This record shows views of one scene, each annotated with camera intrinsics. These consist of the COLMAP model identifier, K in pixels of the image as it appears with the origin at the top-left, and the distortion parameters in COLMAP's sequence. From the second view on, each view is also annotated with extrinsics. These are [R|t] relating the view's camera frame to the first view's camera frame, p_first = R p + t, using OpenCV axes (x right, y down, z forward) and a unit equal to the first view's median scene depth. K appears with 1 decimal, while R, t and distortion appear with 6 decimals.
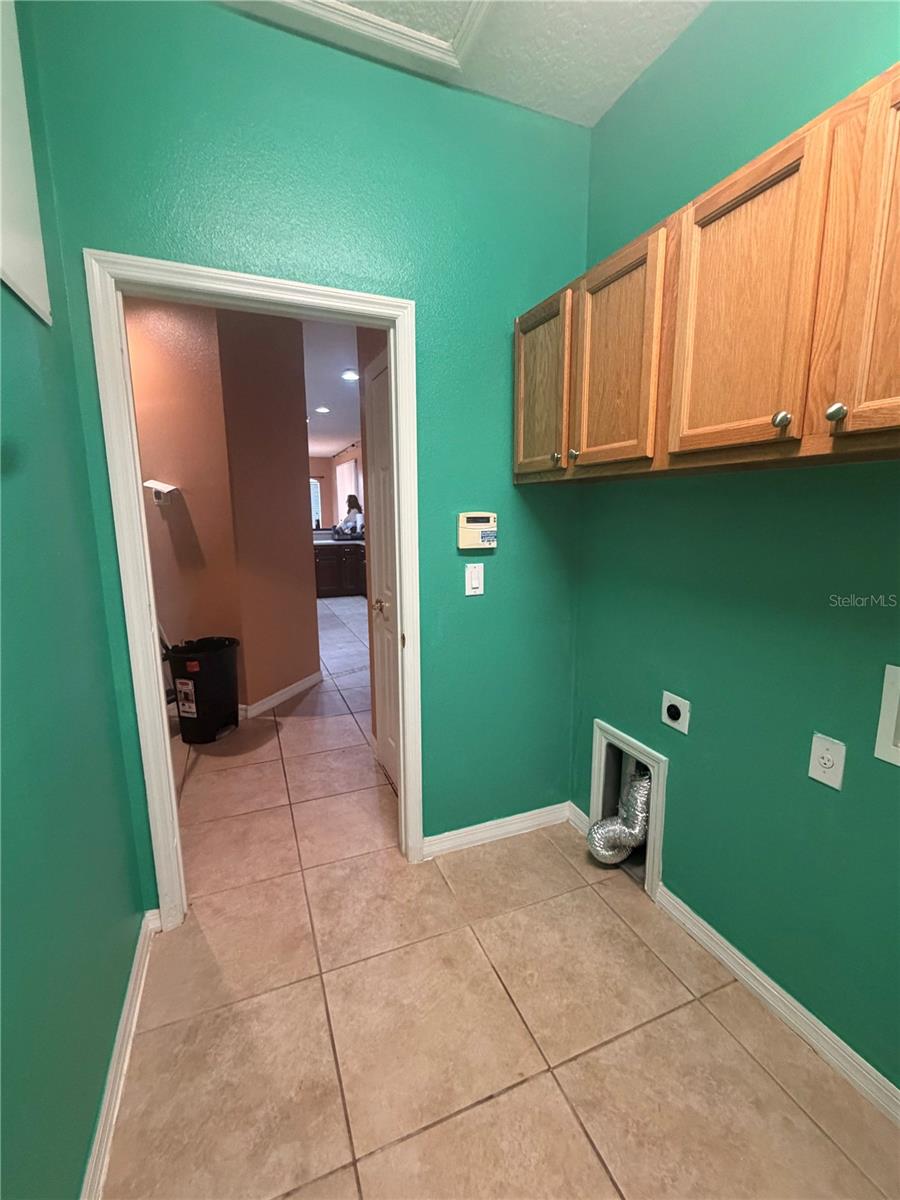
lens RADIAL K [[516.4, 0, 450.0], [0, 516.4, 600.0], [0, 0, 1]] dist [0.002399, 0.000219]
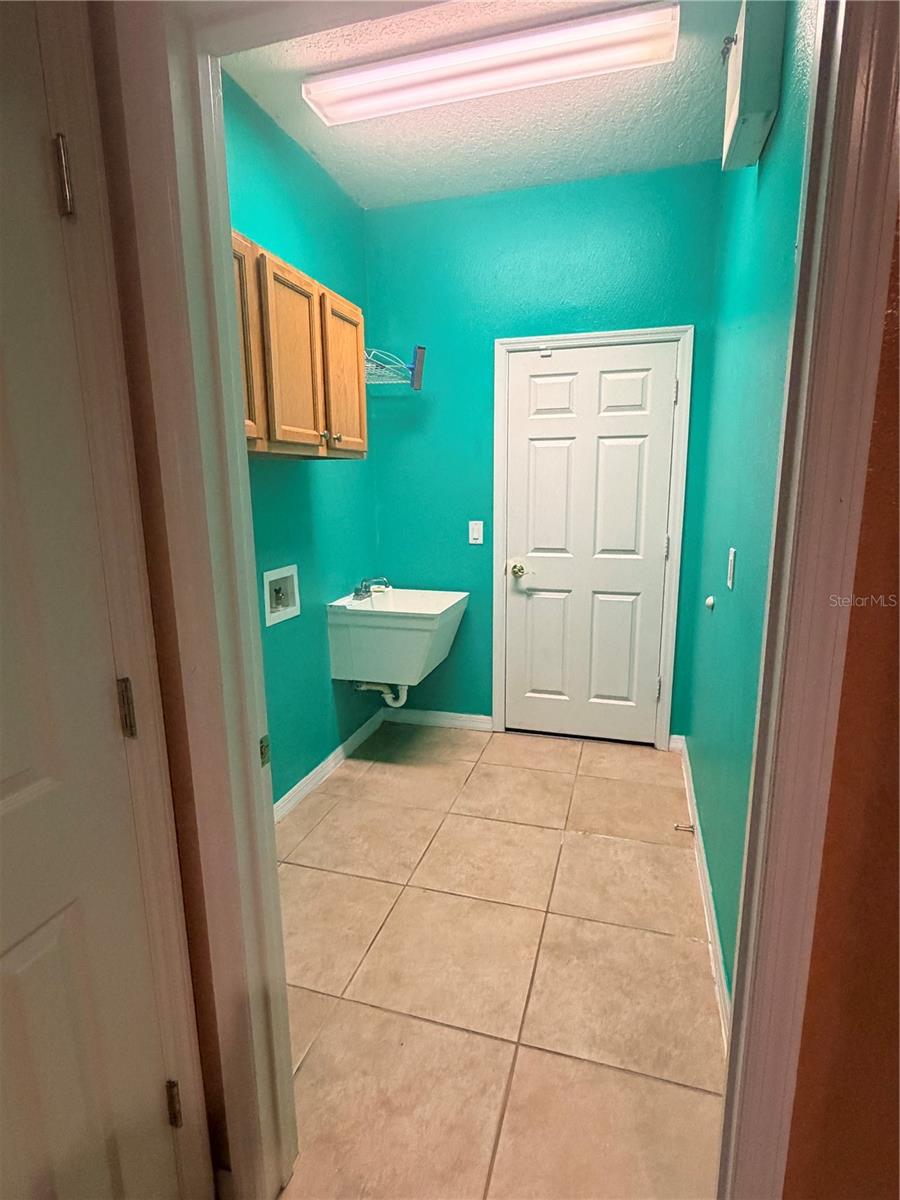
lens RADIAL K [[610.9, 0, 450.0], [0, 610.9, 600.0], [0, 0, 1]] dist [0.000127, 0.000426]
pose [[-0.774655, -0.109445, 0.622842, -0.820854], [0.120525, 0.941305, 0.315306, -0.316542], [-0.620793, 0.319321, -0.715996, 1.813407]]
